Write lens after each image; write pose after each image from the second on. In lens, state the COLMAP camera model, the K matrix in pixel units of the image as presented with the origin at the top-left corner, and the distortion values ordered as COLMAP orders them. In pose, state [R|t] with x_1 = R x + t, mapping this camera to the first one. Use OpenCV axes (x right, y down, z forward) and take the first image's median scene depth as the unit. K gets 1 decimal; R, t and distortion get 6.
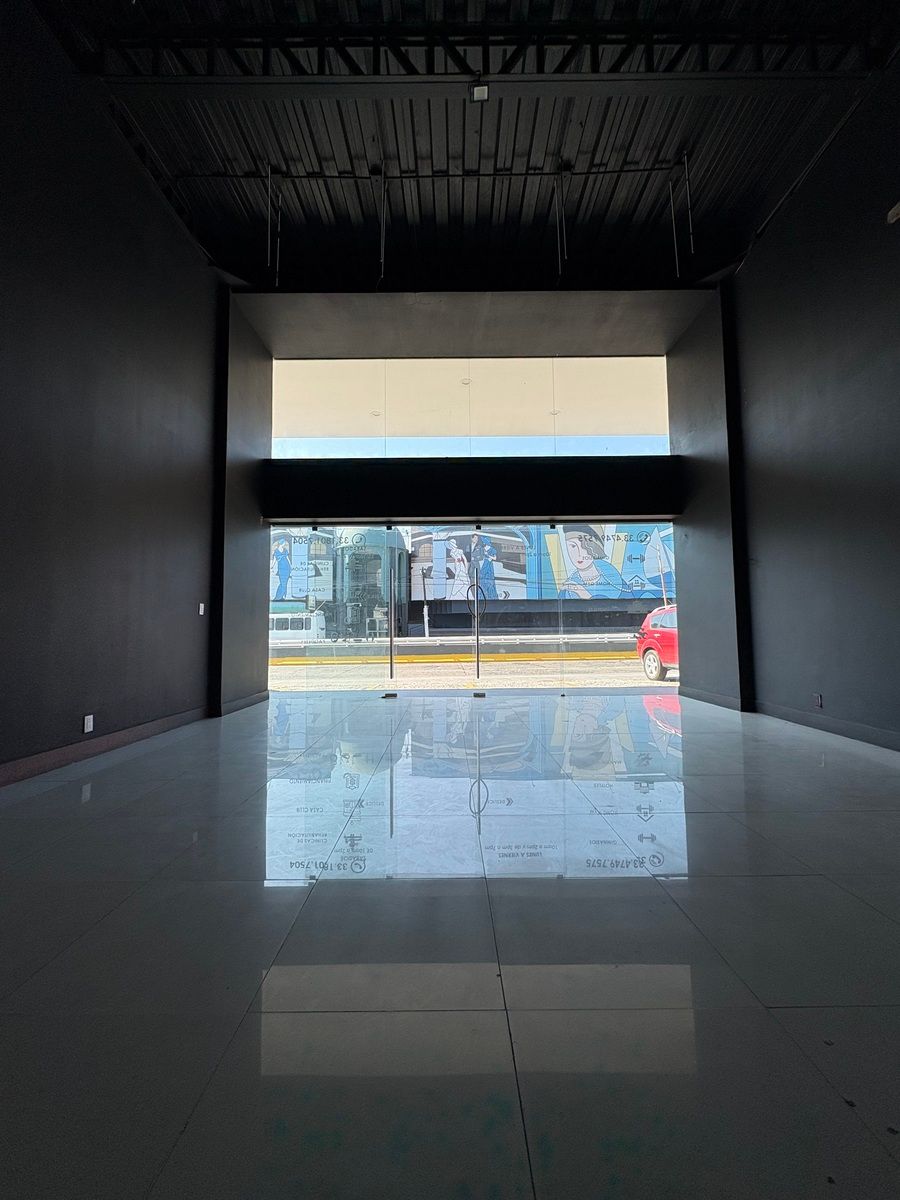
lens RADIAL K [[477.3, 0, 452.5], [0, 477.3, 600.6], [0, 0, 1]] dist [0.001803, 0.000037]
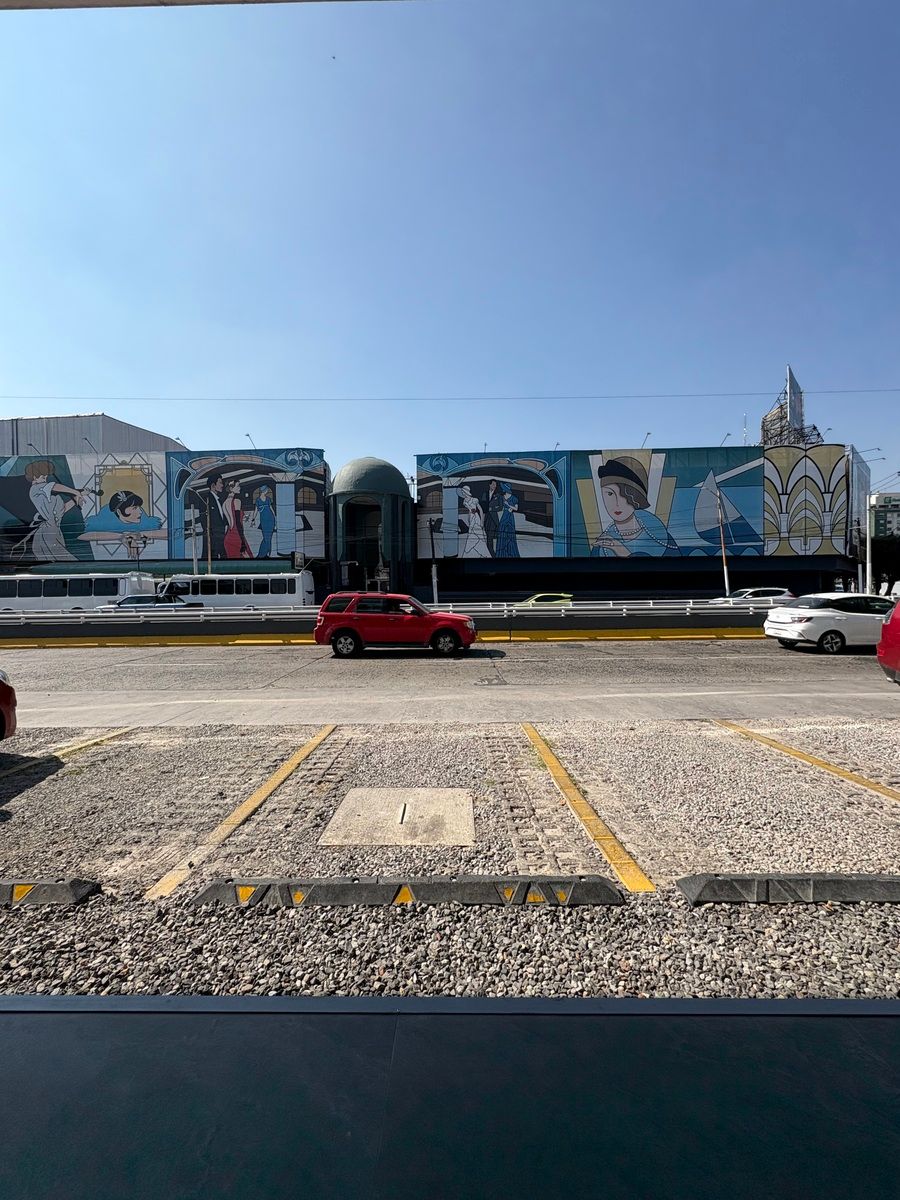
lens RADIAL K [[477.3, 0, 447.9], [0, 477.3, 599.0], [0, 0, 1]] dist [0.001803, 0.000037]
pose [[0.999604, 0.002214, -0.028049, -0.007908], [-0.000023, 0.996963, 0.077881, 0.005323], [0.028136, -0.077850, 0.996568, 0.145464]]
